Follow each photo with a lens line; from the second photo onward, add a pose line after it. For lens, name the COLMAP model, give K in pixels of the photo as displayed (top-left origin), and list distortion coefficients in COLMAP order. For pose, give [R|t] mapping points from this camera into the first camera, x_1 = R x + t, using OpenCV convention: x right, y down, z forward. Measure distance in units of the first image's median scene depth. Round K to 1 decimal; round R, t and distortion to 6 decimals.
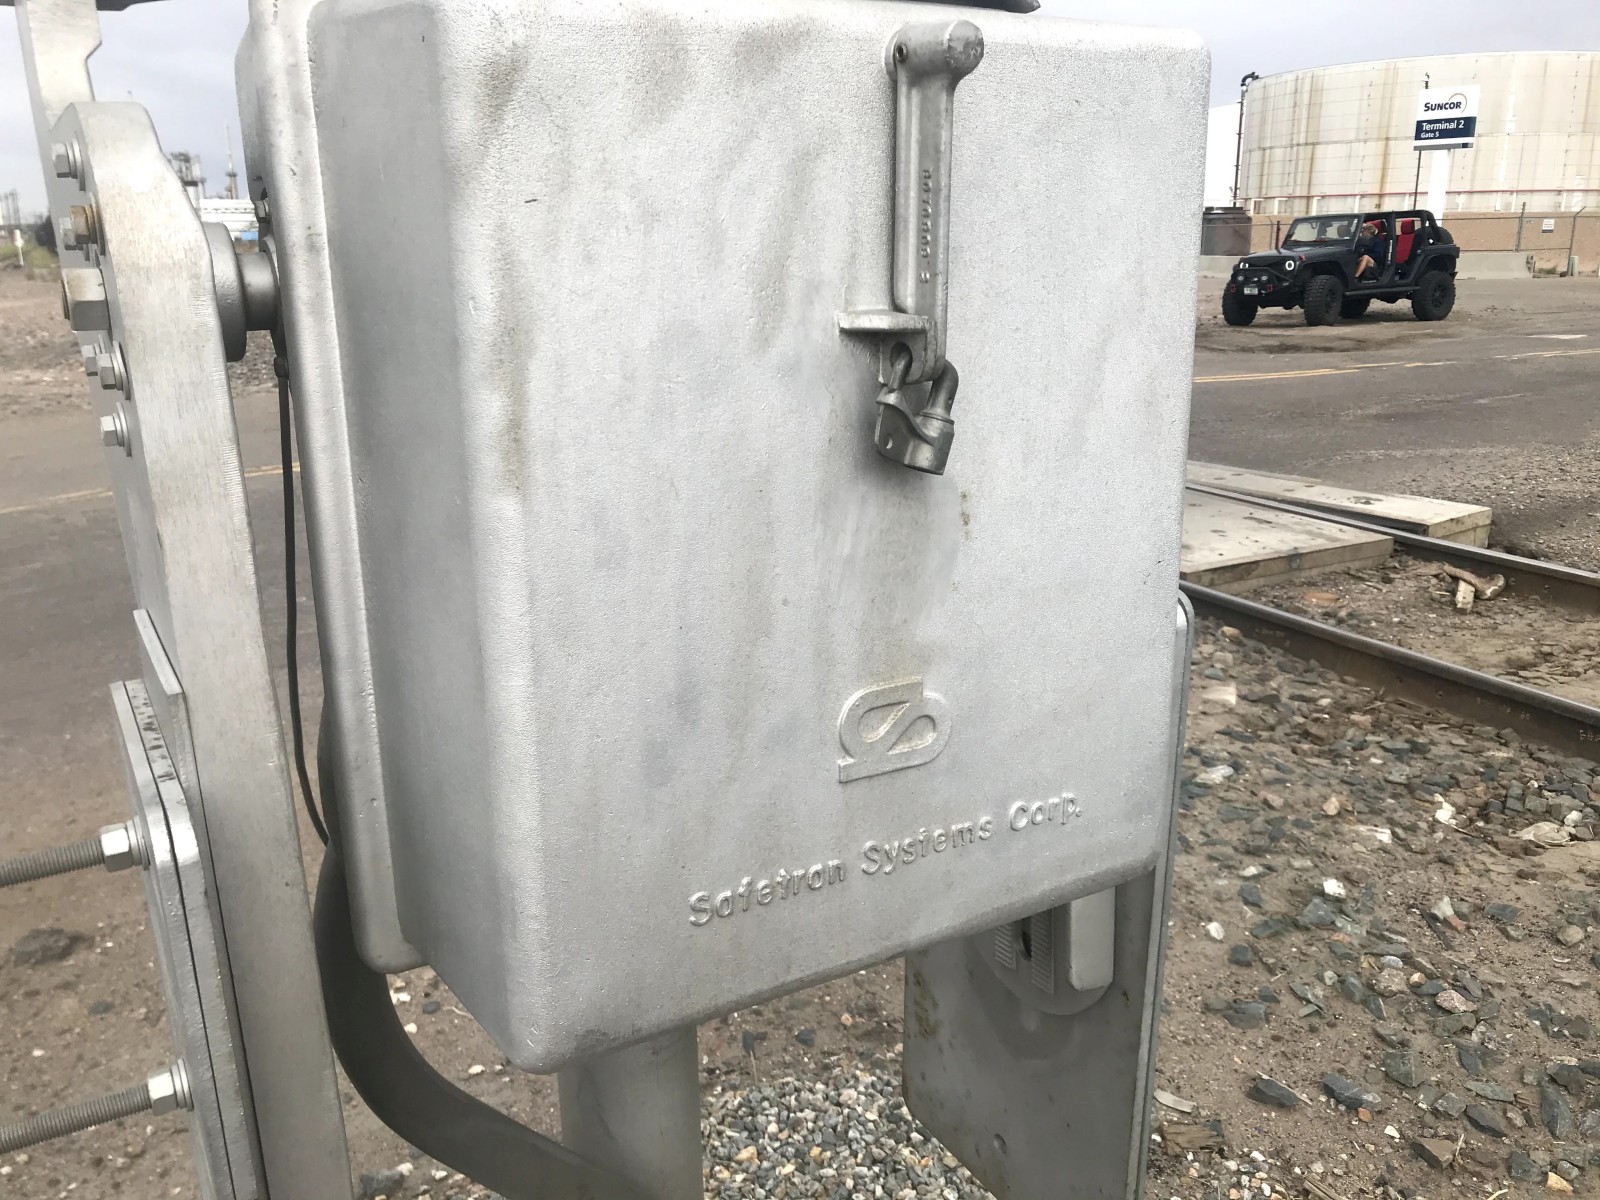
lens RADIAL K [[1317.8, 0, 786.9], [0, 1317.8, 581.1], [0, 0, 1]] dist [0.051904, -0.072380]
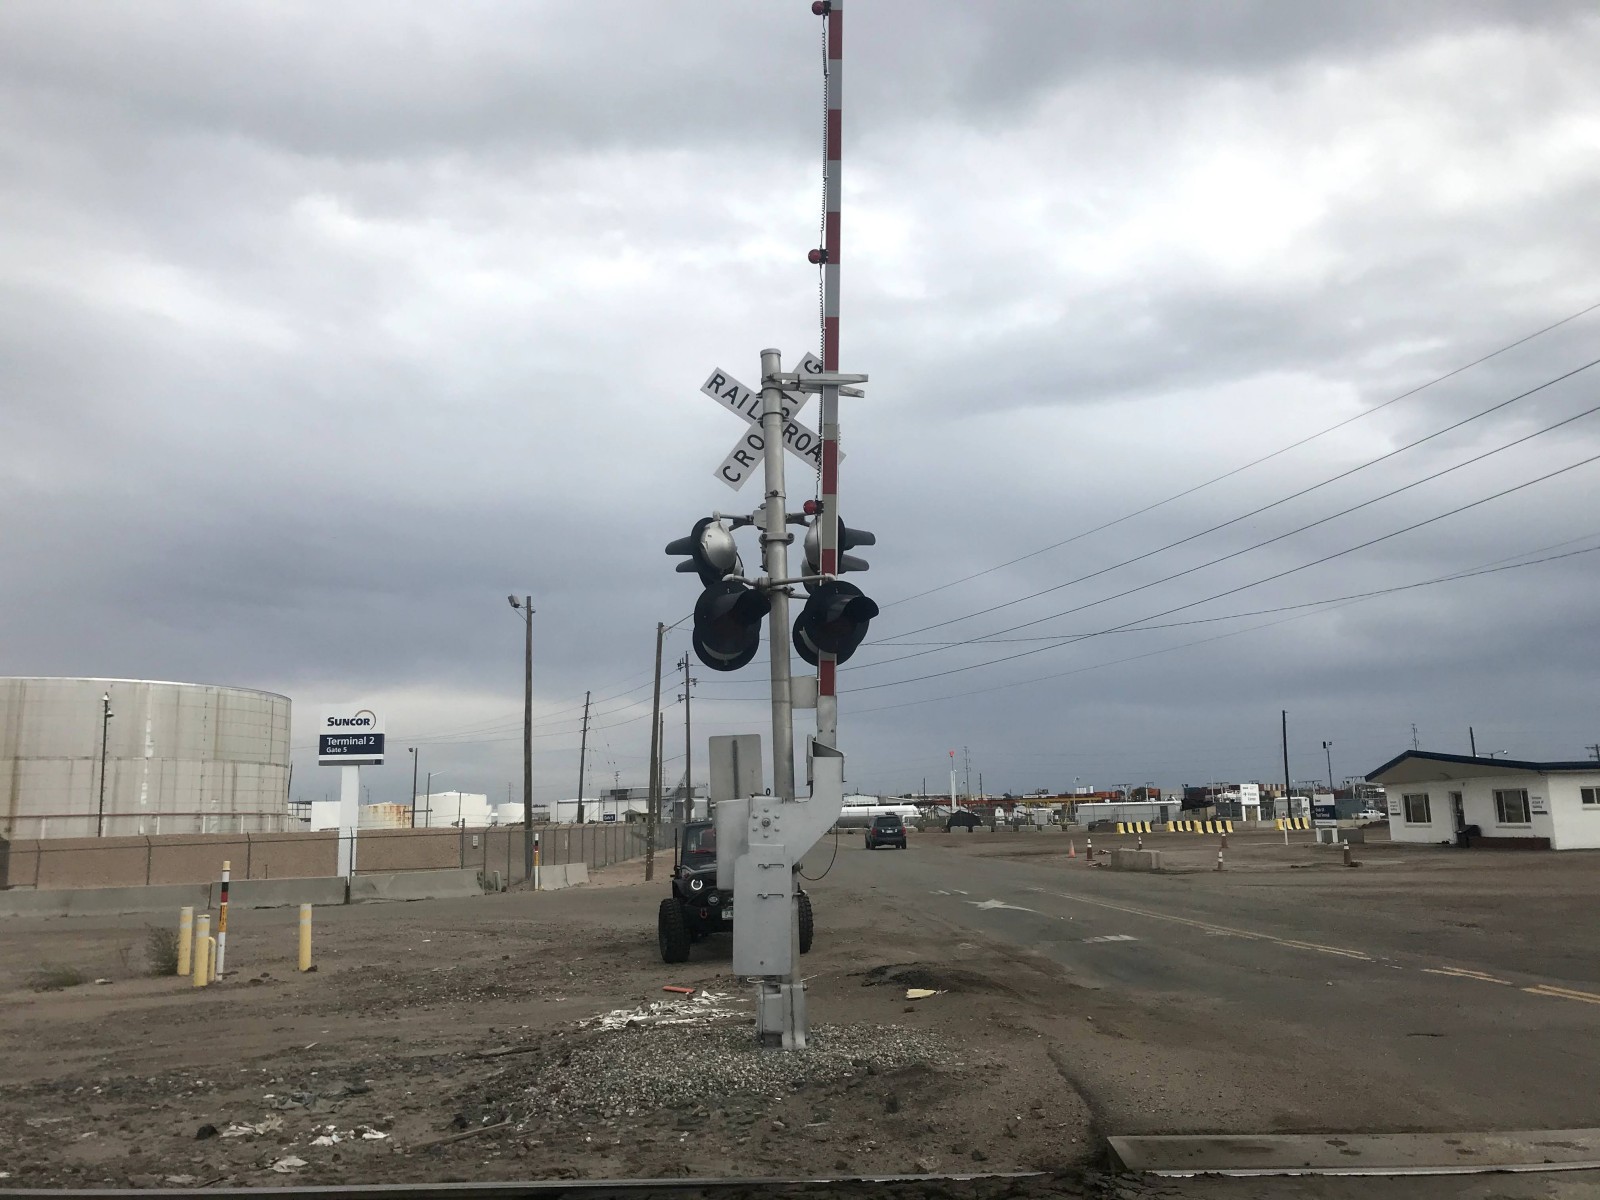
lens RADIAL K [[1317.8, 0, 786.9], [0, 1317.8, 581.1], [0, 0, 1]] dist [0.051904, -0.072380]
pose [[0.488068, 0.156958, 0.858577, -0.121267], [0.242971, 0.920380, -0.306376, -0.052167], [-0.838305, 0.358141, 0.411072, 0.197133]]
